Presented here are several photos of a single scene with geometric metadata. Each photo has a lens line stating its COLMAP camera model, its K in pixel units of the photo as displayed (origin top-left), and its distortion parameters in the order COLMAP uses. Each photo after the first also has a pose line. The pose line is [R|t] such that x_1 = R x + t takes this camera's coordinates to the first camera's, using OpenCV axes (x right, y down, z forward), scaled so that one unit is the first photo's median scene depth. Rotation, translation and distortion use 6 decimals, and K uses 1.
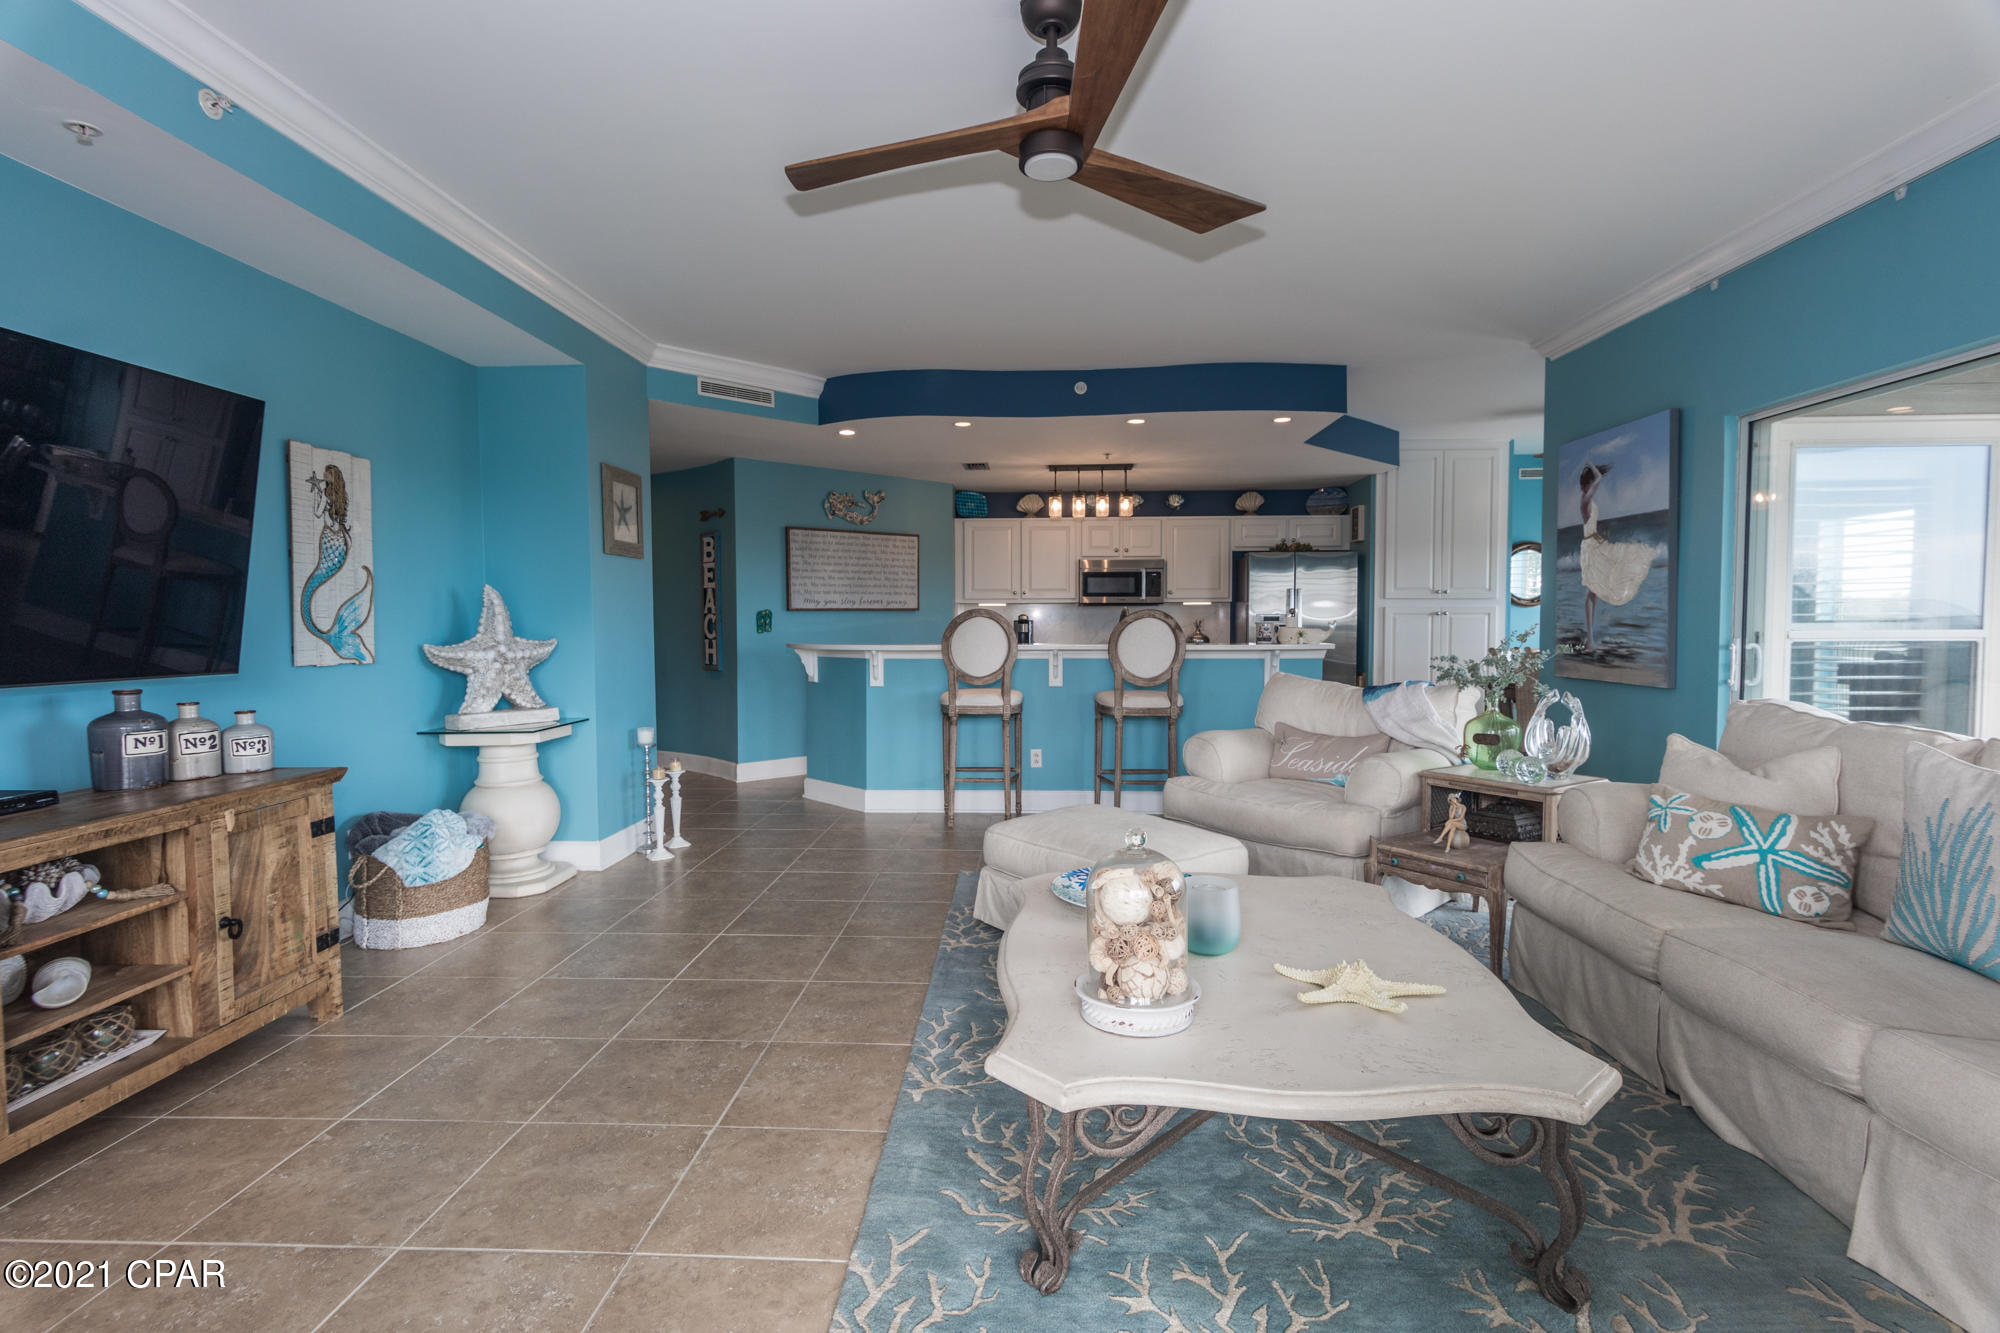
lens RADIAL K [[965.6, 0, 997.0], [0, 965.6, 663.7], [0, 0, 1]] dist [0.005366, 0.001116]
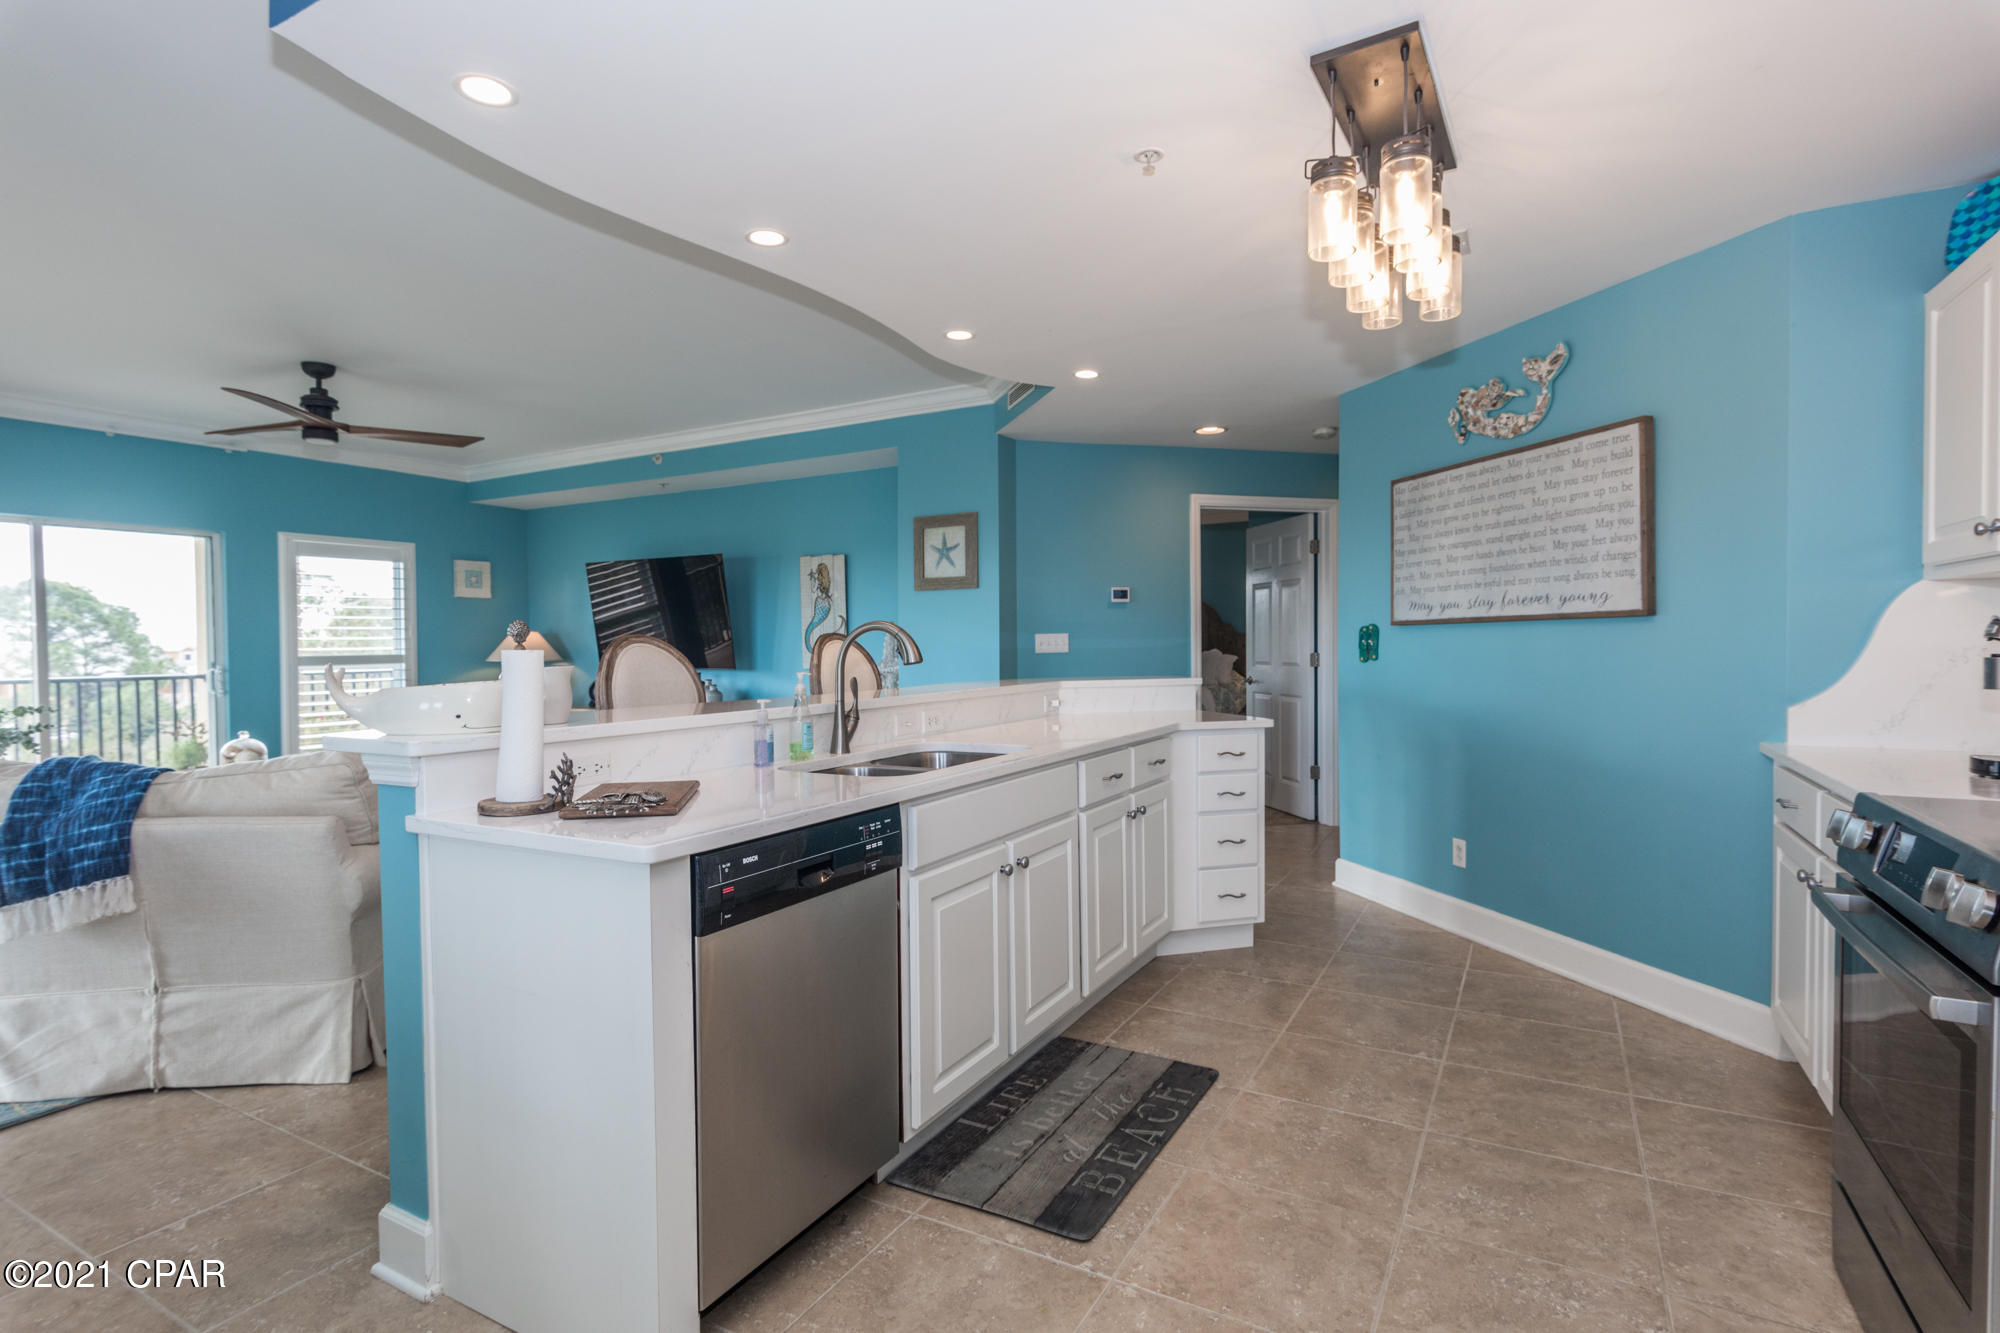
lens RADIAL K [[982.0, 0, 998.1], [0, 982.0, 664.8], [0, 0, 1]] dist [0.002089, -0.000767]
pose [[-0.446647, 0.028831, -0.894246, 0.688651], [-0.027378, 0.998572, 0.045869, -0.083673], [0.894291, 0.044970, -0.445220, 1.711203]]
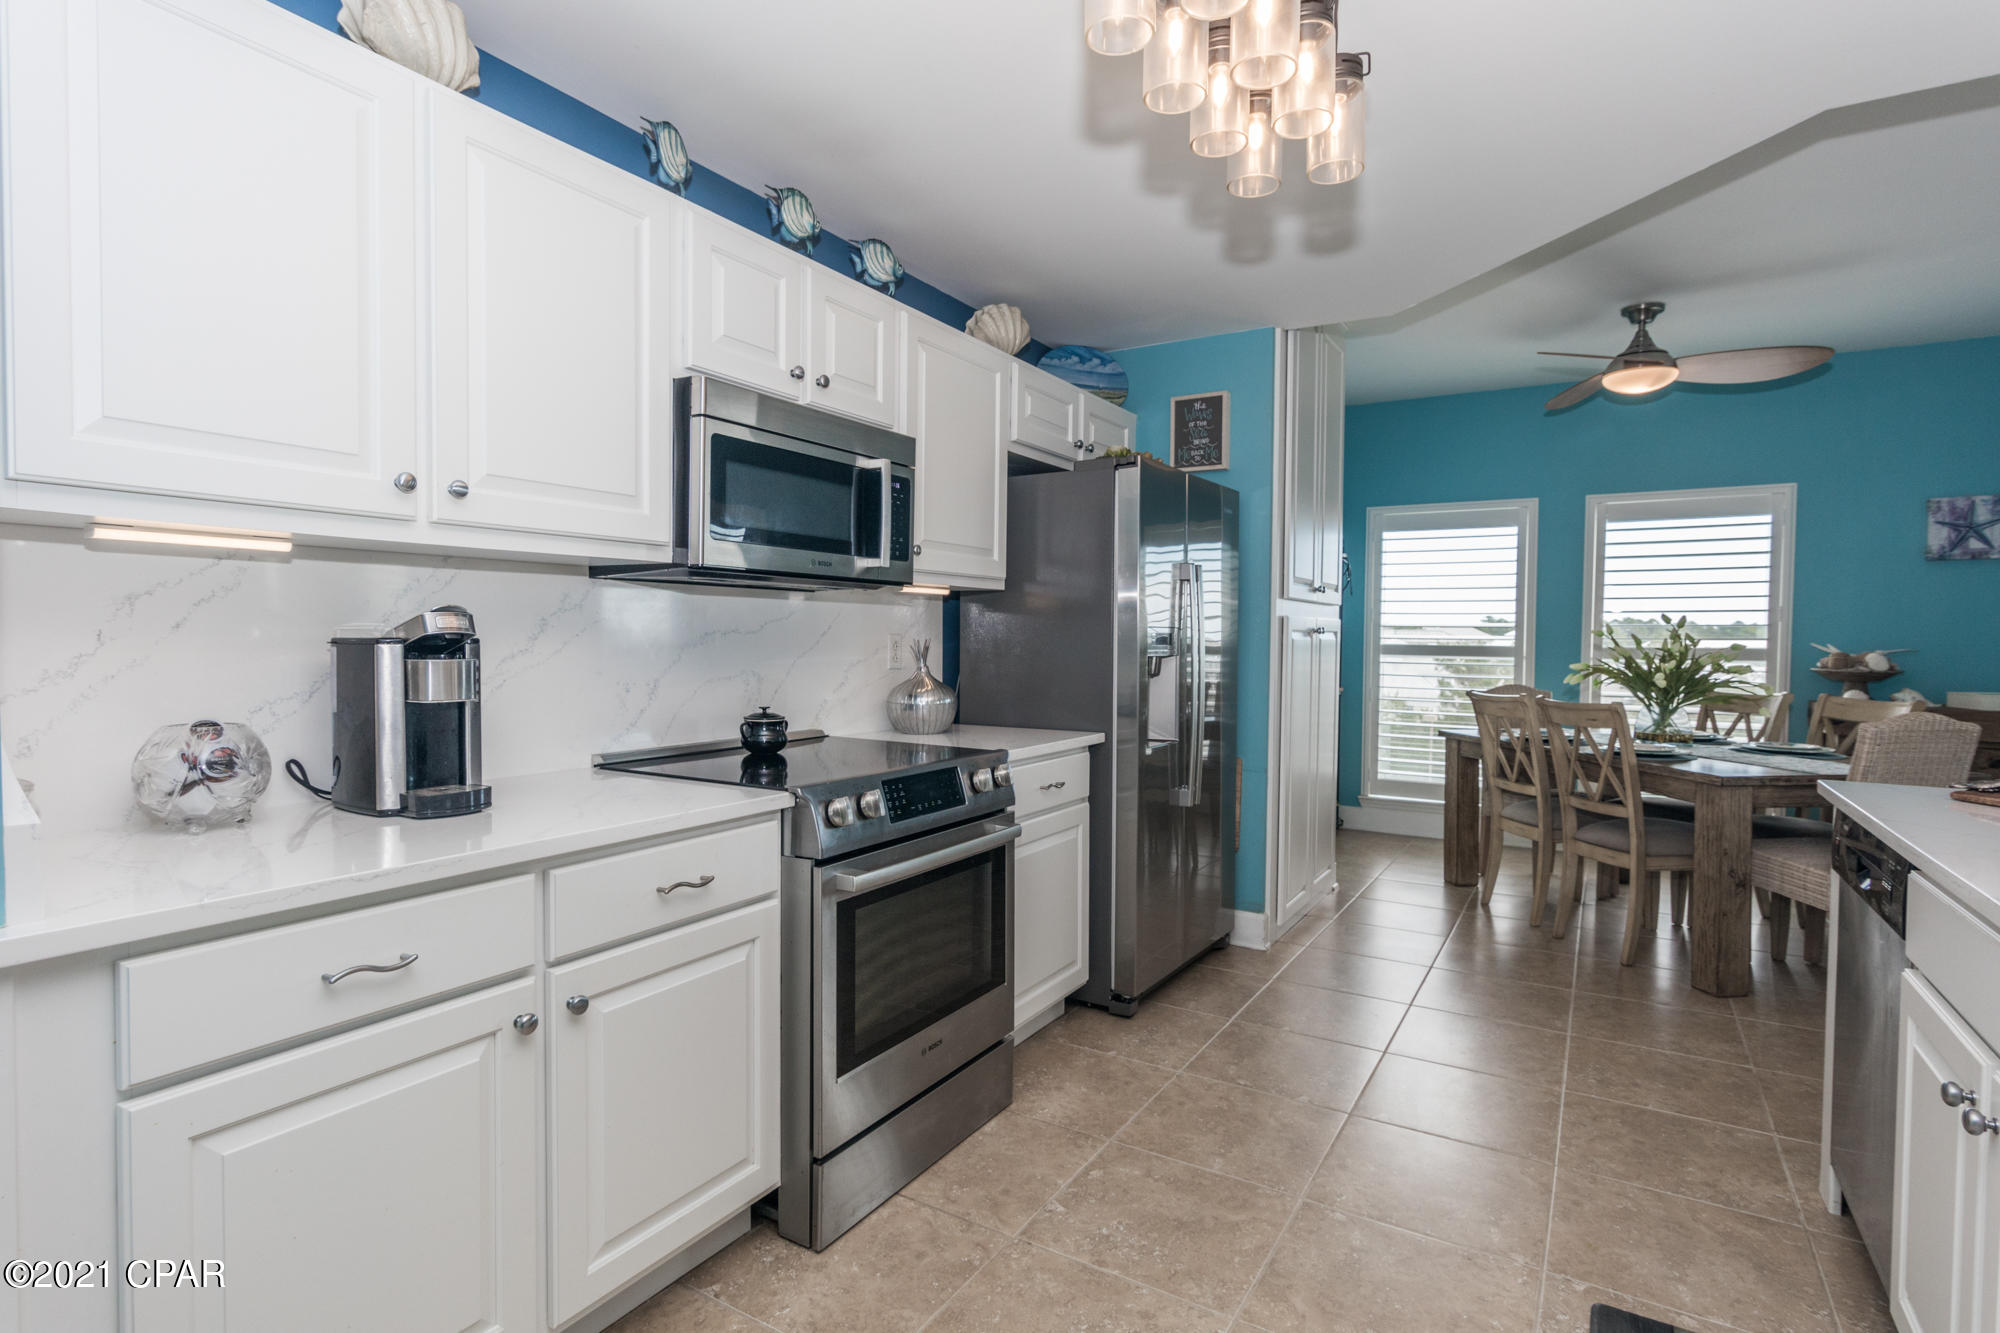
lens RADIAL K [[1009.7, 0, 1000.0], [0, 1009.7, 666.5], [0, 0, 1]] dist [0.002803, 0.000161]
pose [[0.480941, -0.020124, 0.876522, -0.176476], [0.027219, 0.999597, 0.008015, -0.073828], [-0.876330, 0.020004, 0.481295, 1.571874]]
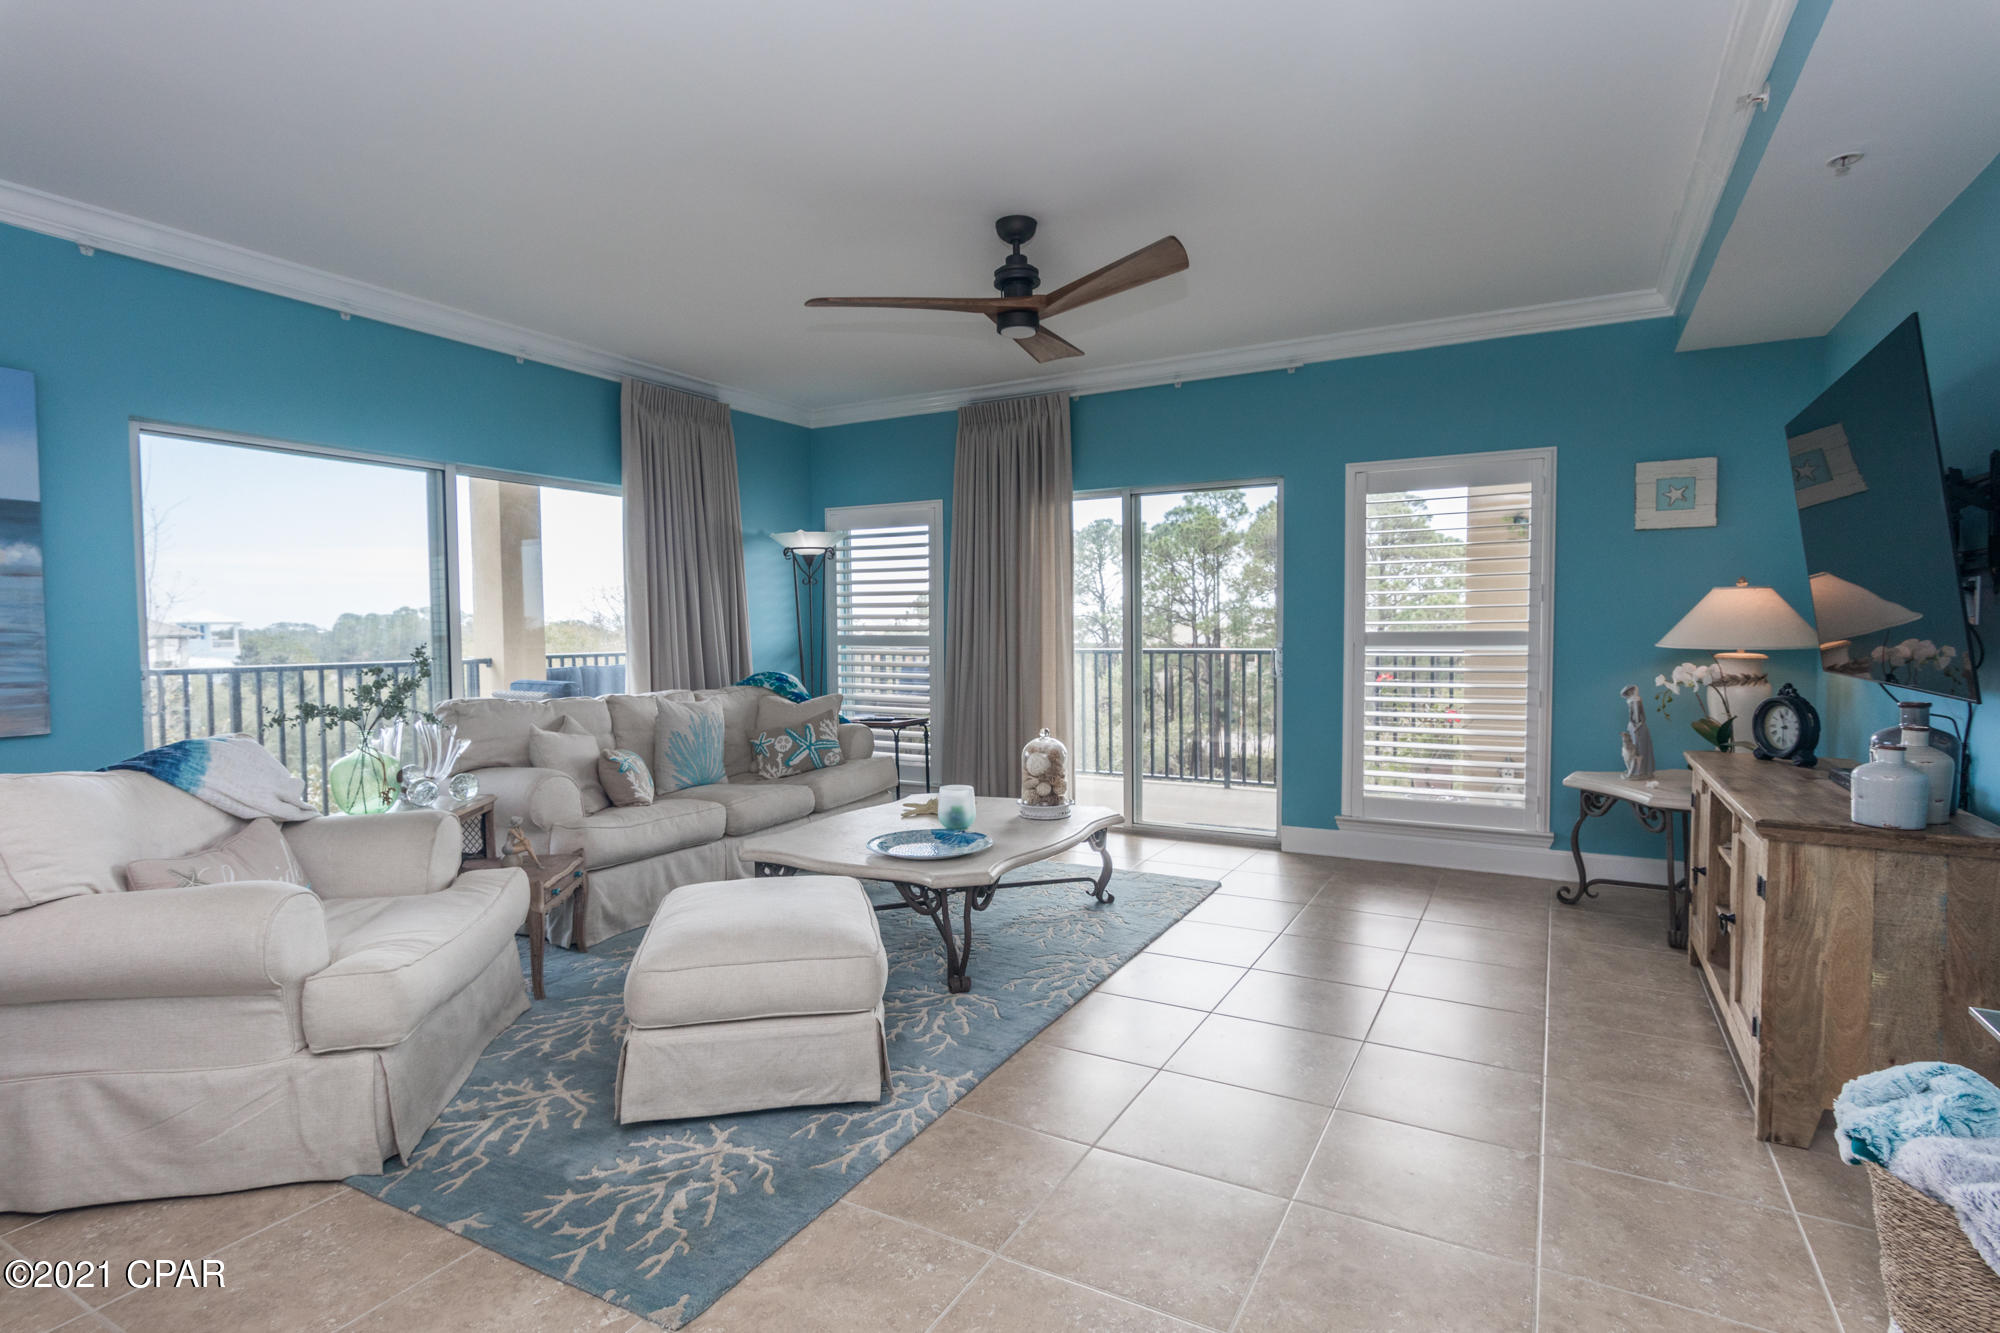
lens RADIAL K [[995.9, 0, 994.1], [0, 995.9, 667.4], [0, 0, 1]] dist [0.001890, -0.000006]
pose [[-0.892559, -0.007441, 0.450870, -0.315031], [0.032422, 0.996217, 0.080625, -0.061909], [-0.449764, 0.086580, -0.888941, 1.256472]]
